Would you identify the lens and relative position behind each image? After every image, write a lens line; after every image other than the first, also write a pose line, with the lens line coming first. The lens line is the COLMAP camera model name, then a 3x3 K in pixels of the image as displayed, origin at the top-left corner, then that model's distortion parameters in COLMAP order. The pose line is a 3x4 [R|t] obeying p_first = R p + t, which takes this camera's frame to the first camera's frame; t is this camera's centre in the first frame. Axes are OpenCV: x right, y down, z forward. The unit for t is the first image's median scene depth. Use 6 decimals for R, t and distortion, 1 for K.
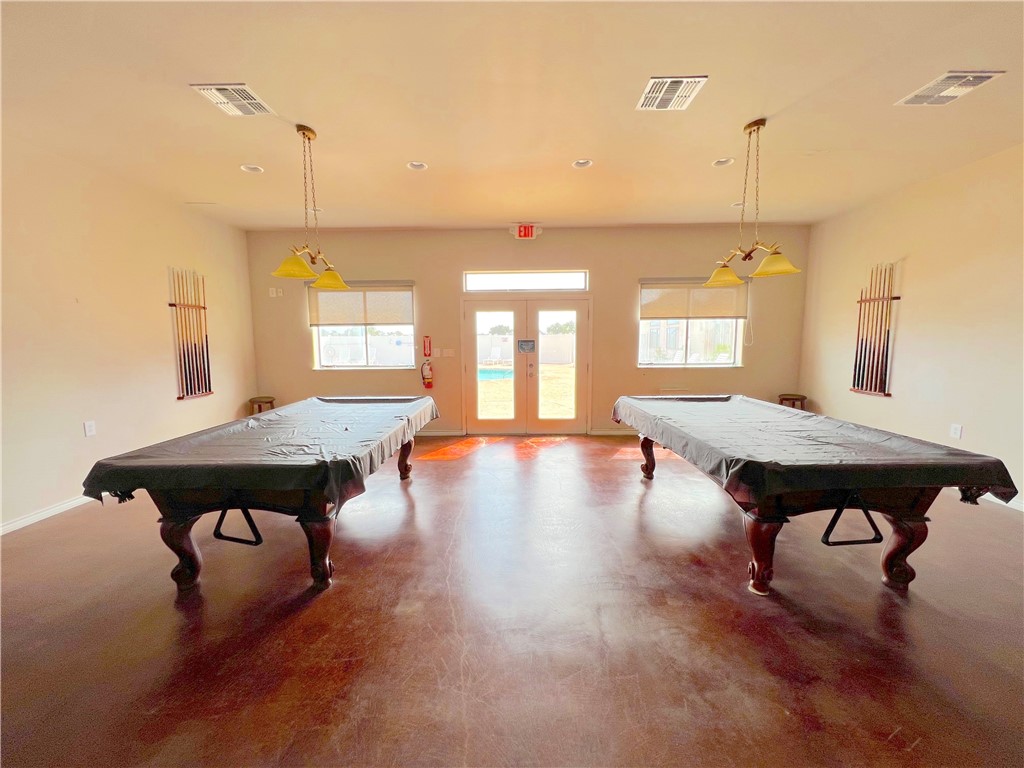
lens RADIAL K [[408.6, 0, 513.1], [0, 408.6, 385.6], [0, 0, 1]] dist [0.003411, 0.000117]
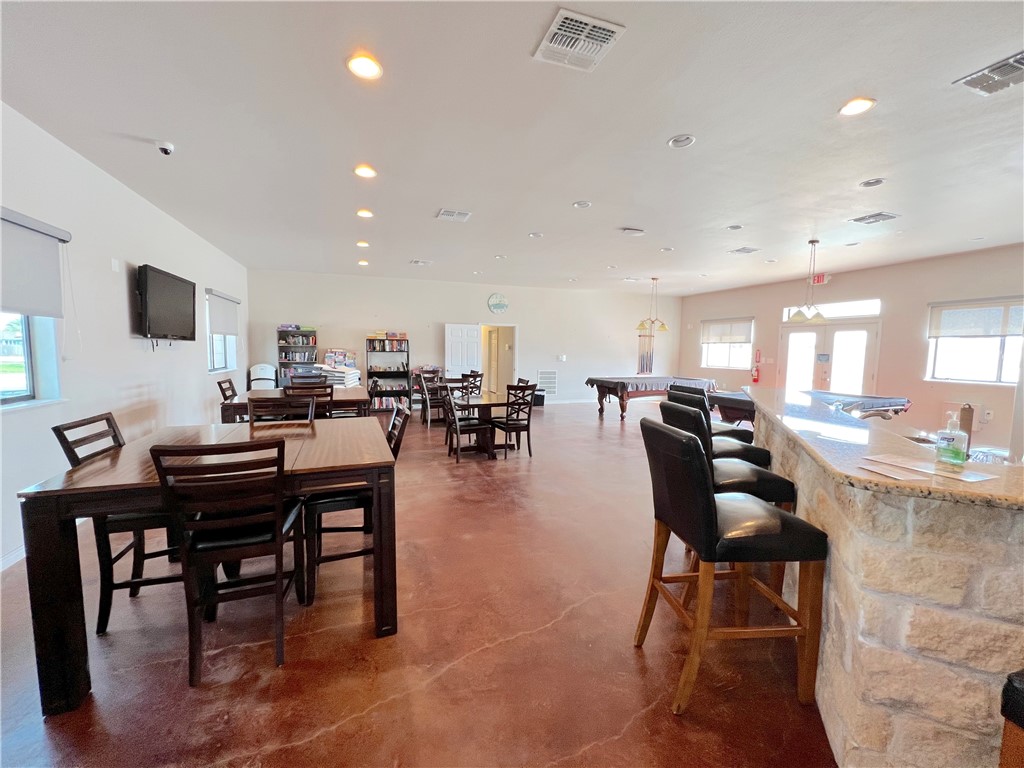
lens RADIAL K [[408.6, 0, 510.5], [0, 408.6, 381.4], [0, 0, 1]] dist [0.003411, 0.000117]
pose [[0.317243, 0.090107, -0.944054, 1.011558], [-0.127345, 0.990508, 0.051747, 0.042092], [0.939755, 0.103804, 0.325706, -0.424646]]
